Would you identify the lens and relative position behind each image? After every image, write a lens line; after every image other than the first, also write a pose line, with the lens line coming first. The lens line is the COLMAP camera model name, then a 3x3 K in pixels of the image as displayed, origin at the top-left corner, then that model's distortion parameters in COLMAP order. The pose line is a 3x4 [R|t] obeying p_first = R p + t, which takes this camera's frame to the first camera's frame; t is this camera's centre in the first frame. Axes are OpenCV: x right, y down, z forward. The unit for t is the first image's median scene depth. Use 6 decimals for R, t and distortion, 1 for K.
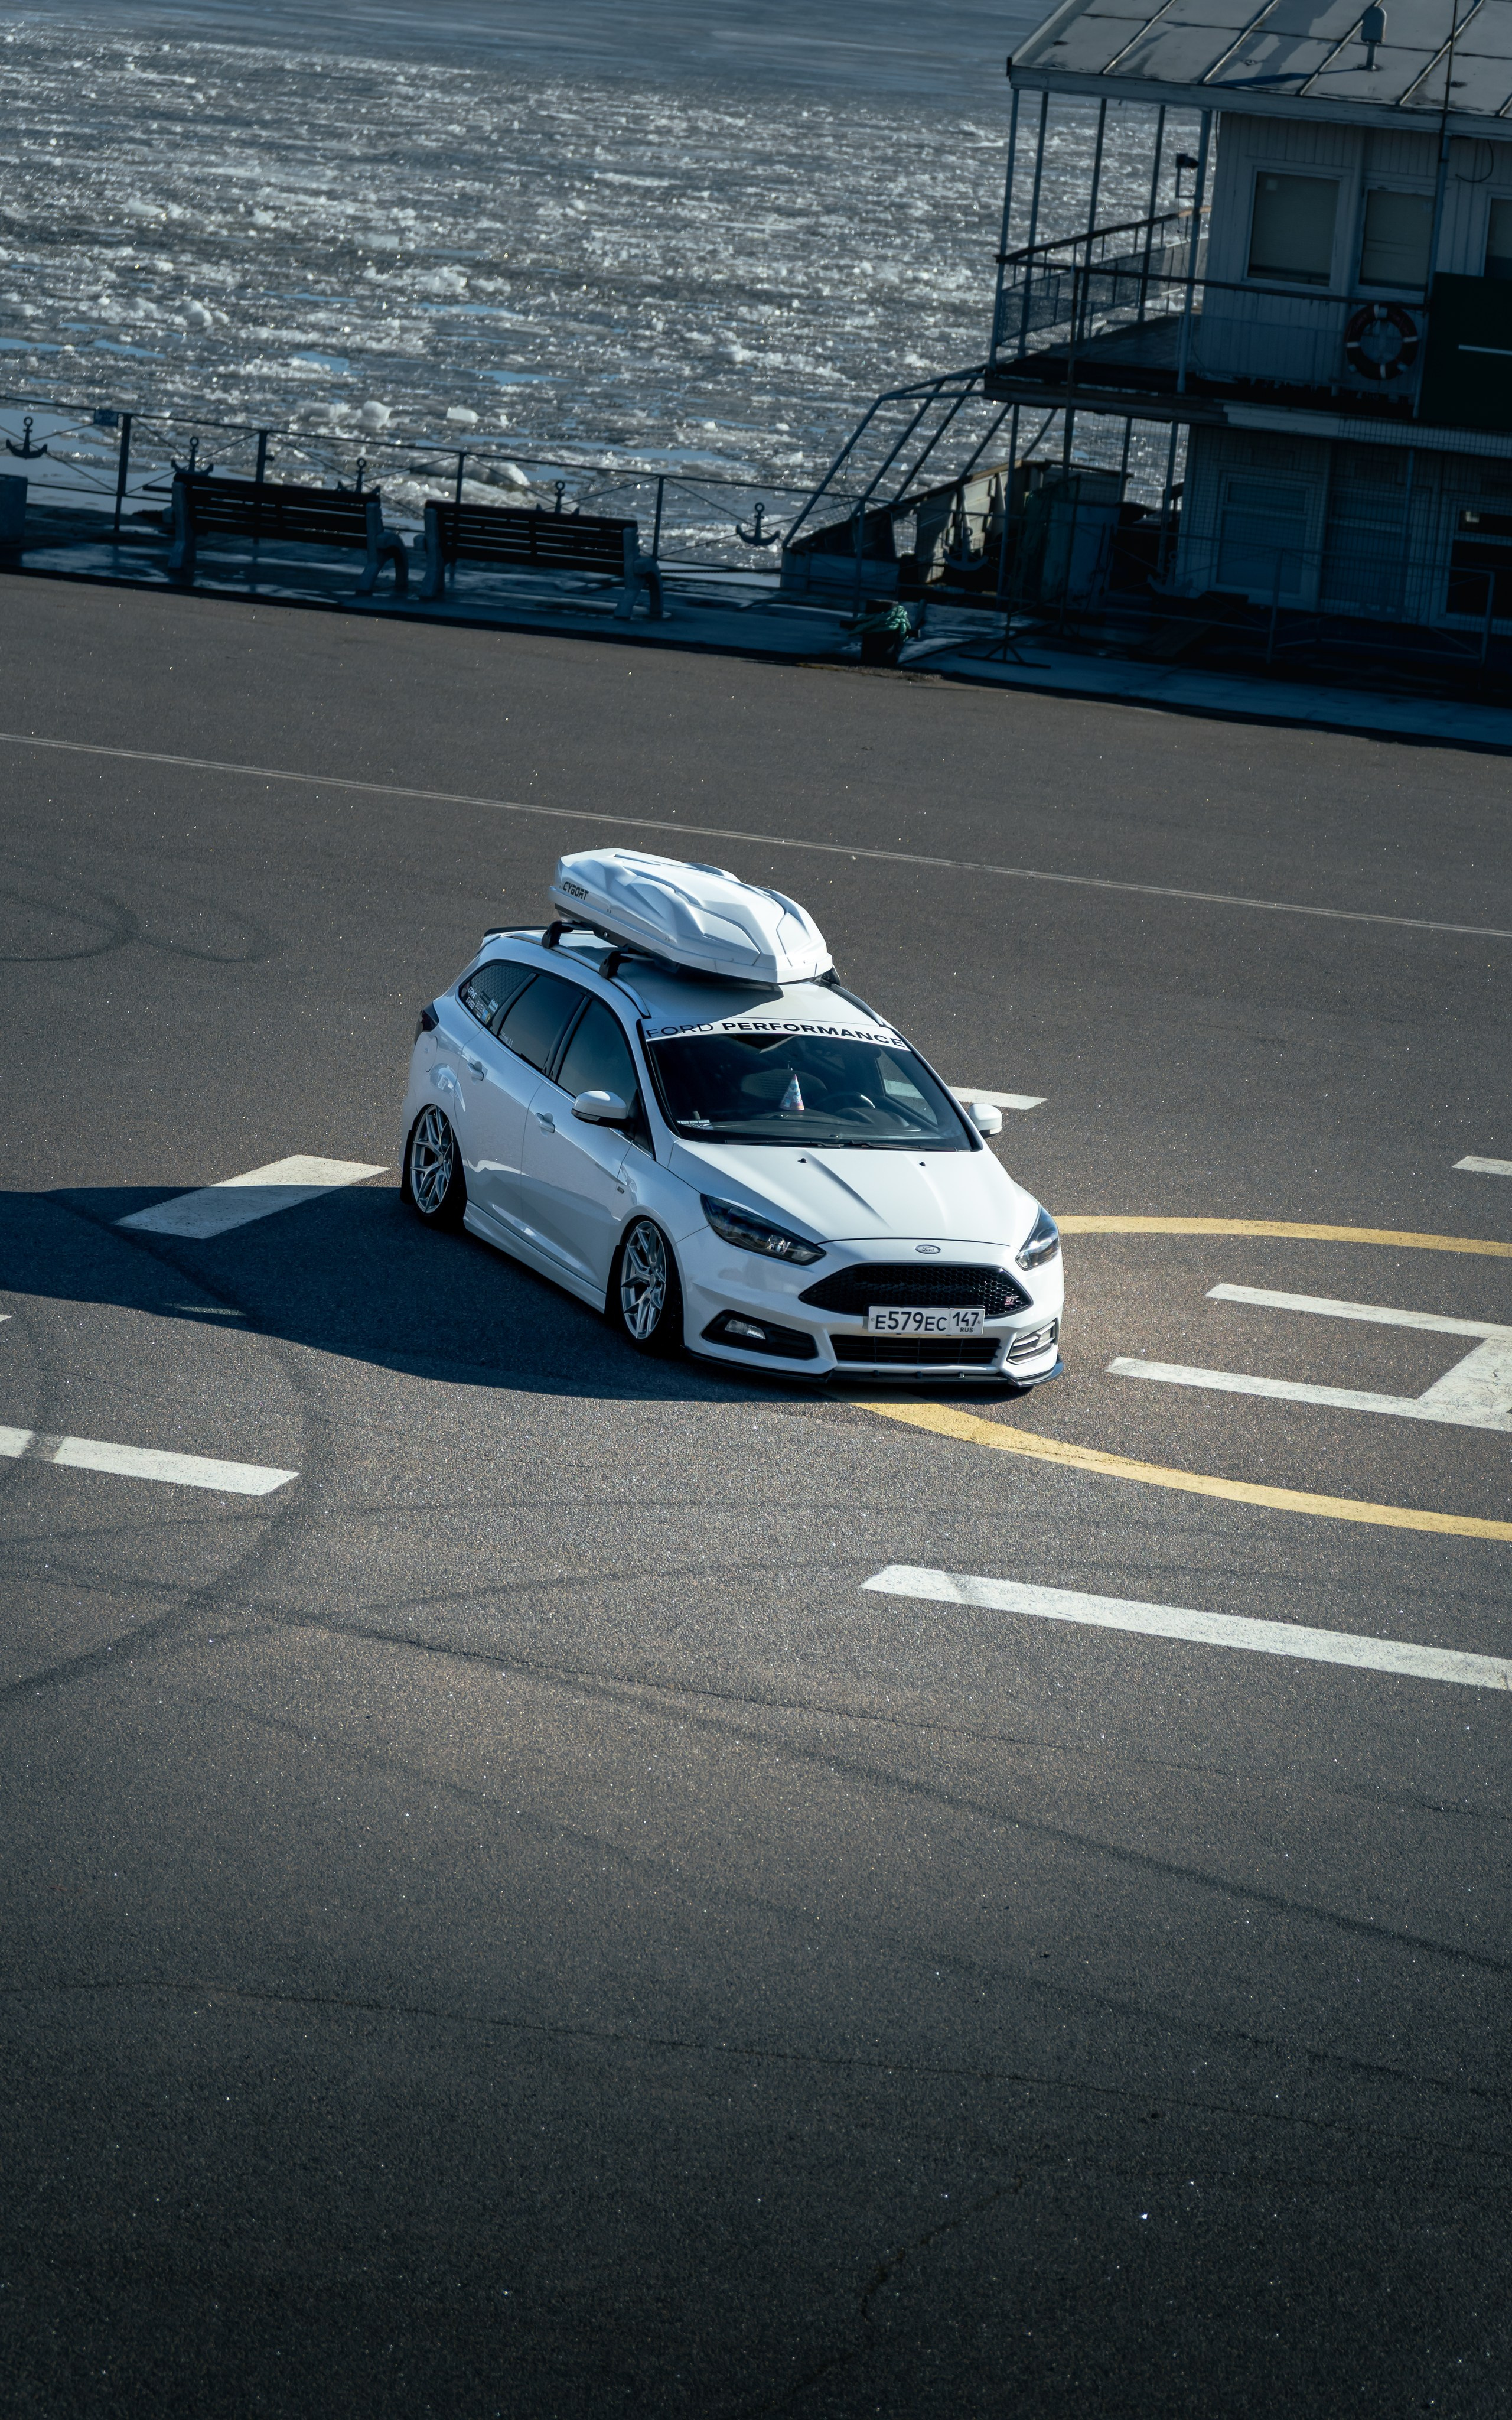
lens RADIAL K [[8434.6, 0, 755.3], [0, 8434.6, 1207.1], [0, 0, 1]] dist [0.114364, 0.000000]
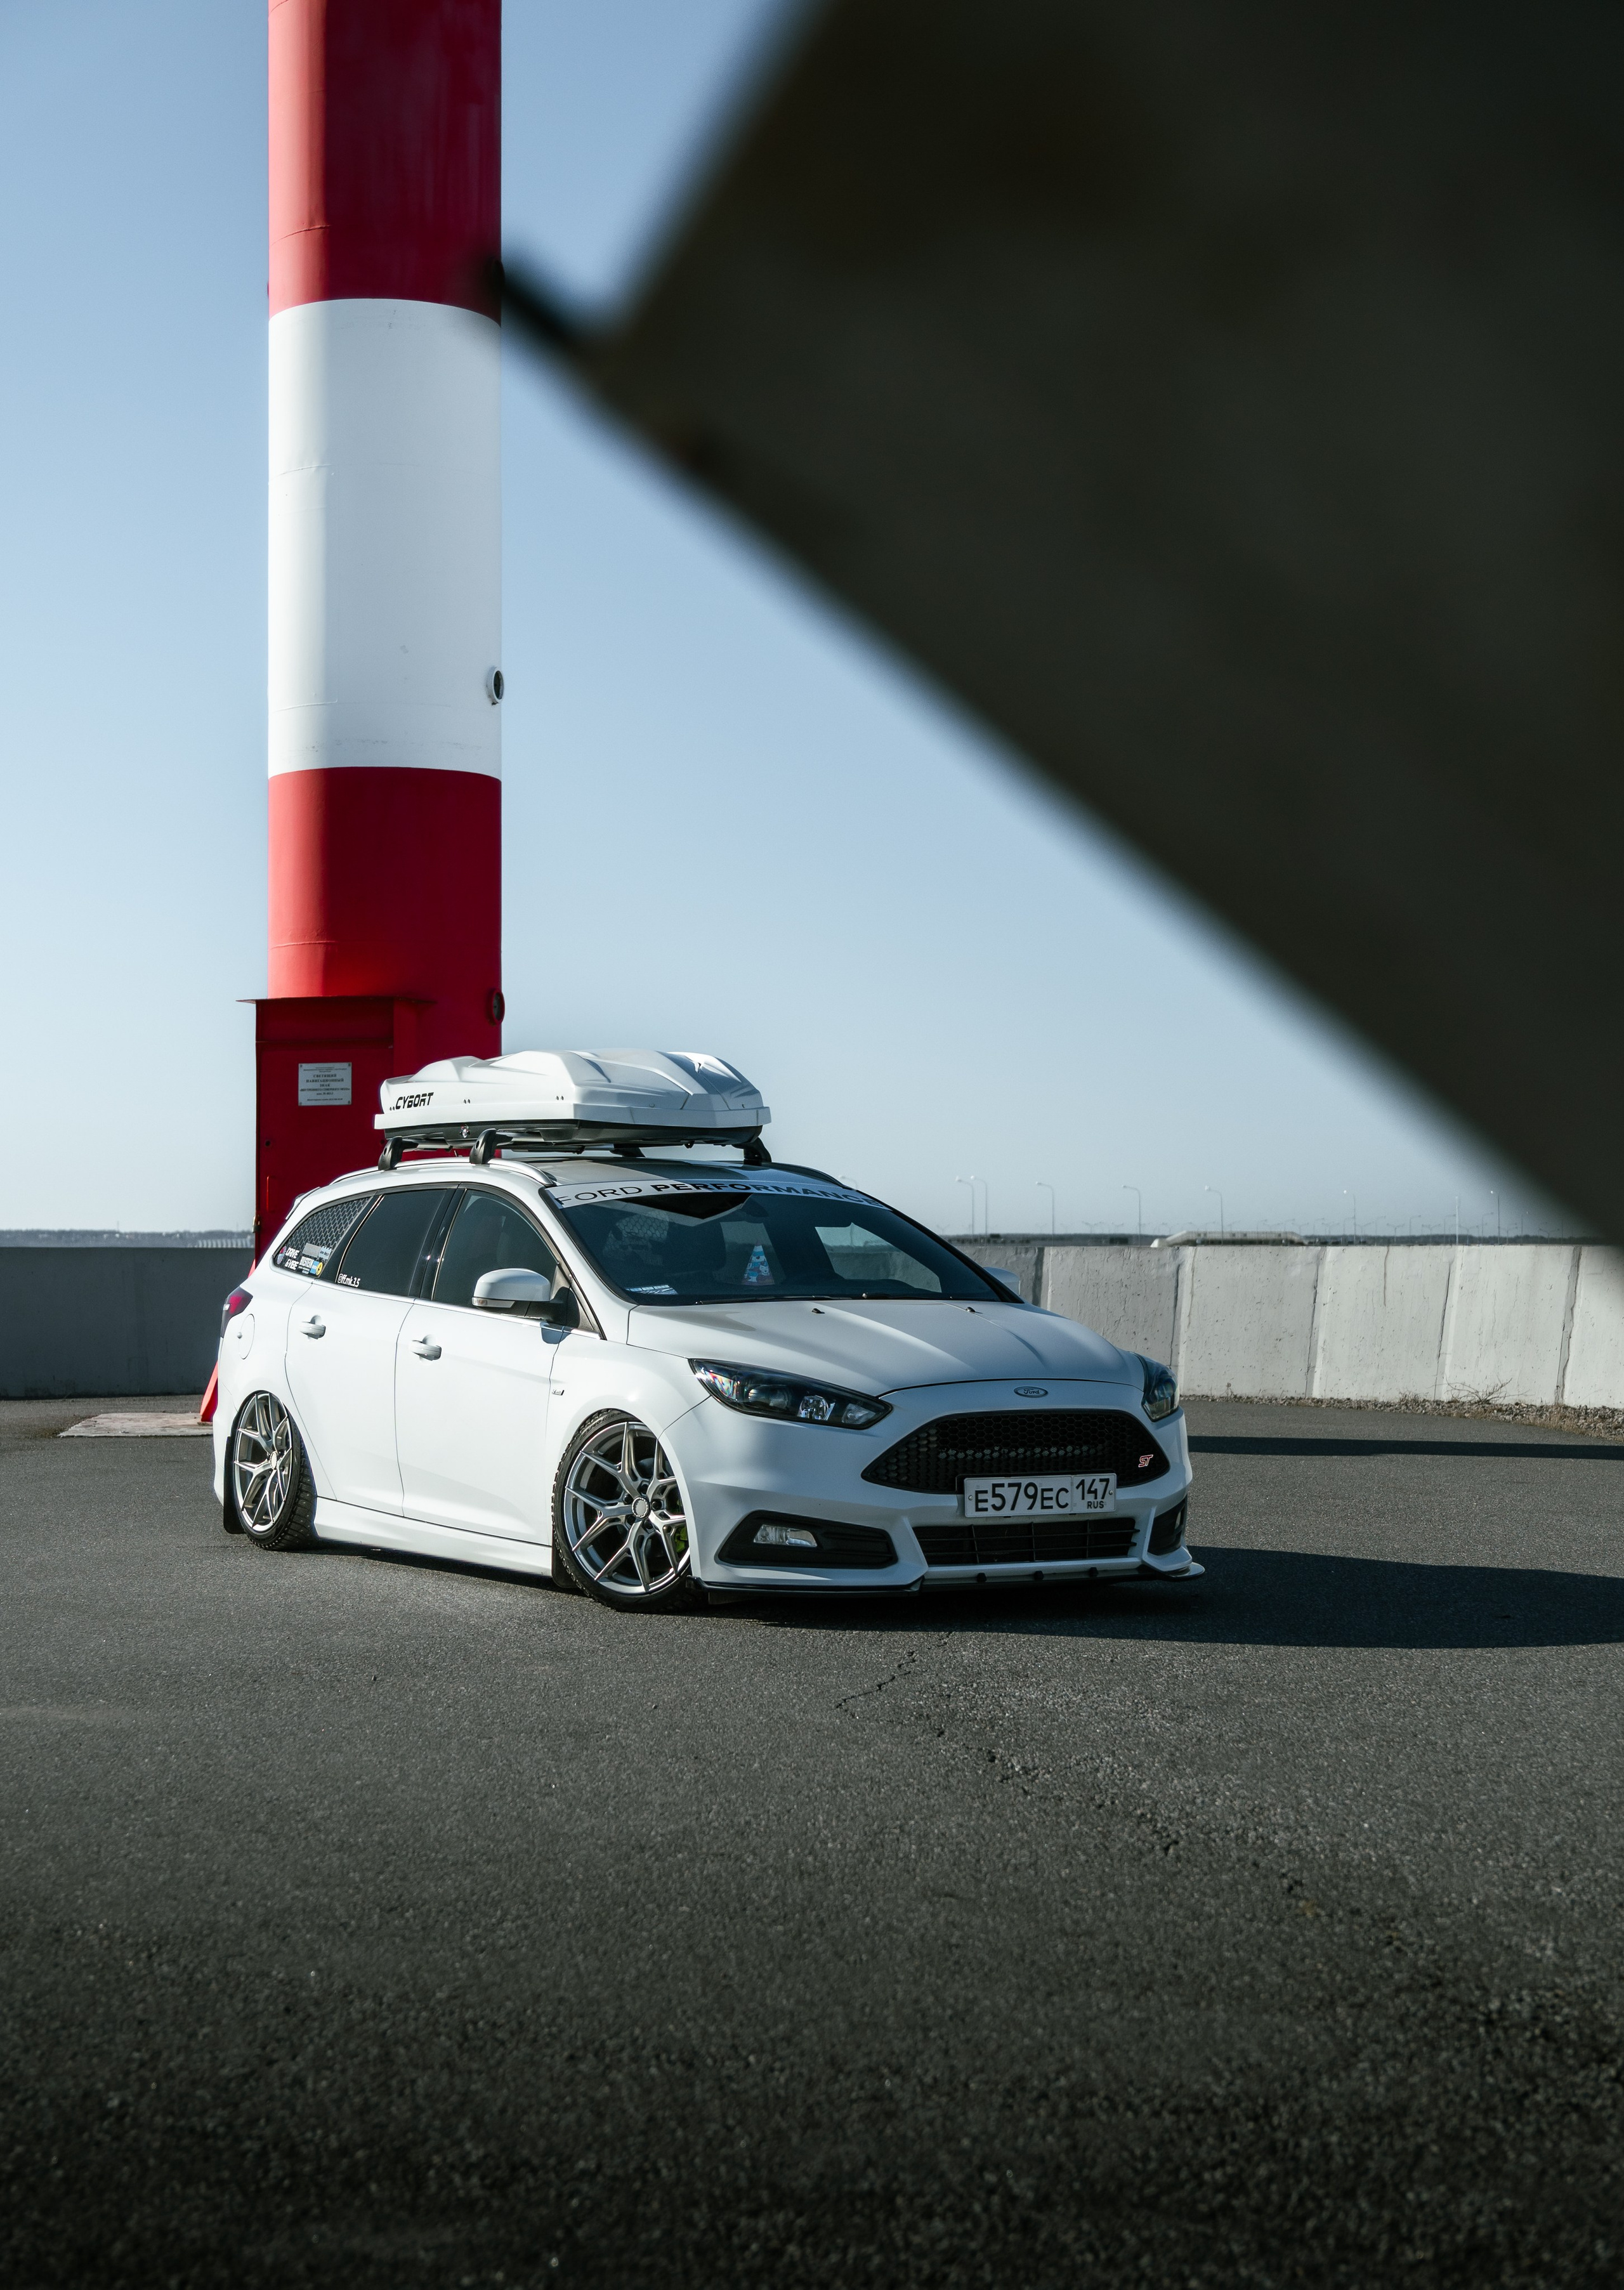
lens RADIAL K [[3918.8, 0, 814.5], [0, 3918.8, 1137.5], [0, 0, 1]] dist [0.004328, 0.000000]
pose [[0.983021, -0.094272, 0.157422, -0.045709], [0.123923, 0.973799, -0.190680, 0.043767], [-0.135322, 0.206951, 0.968947, 0.686061]]
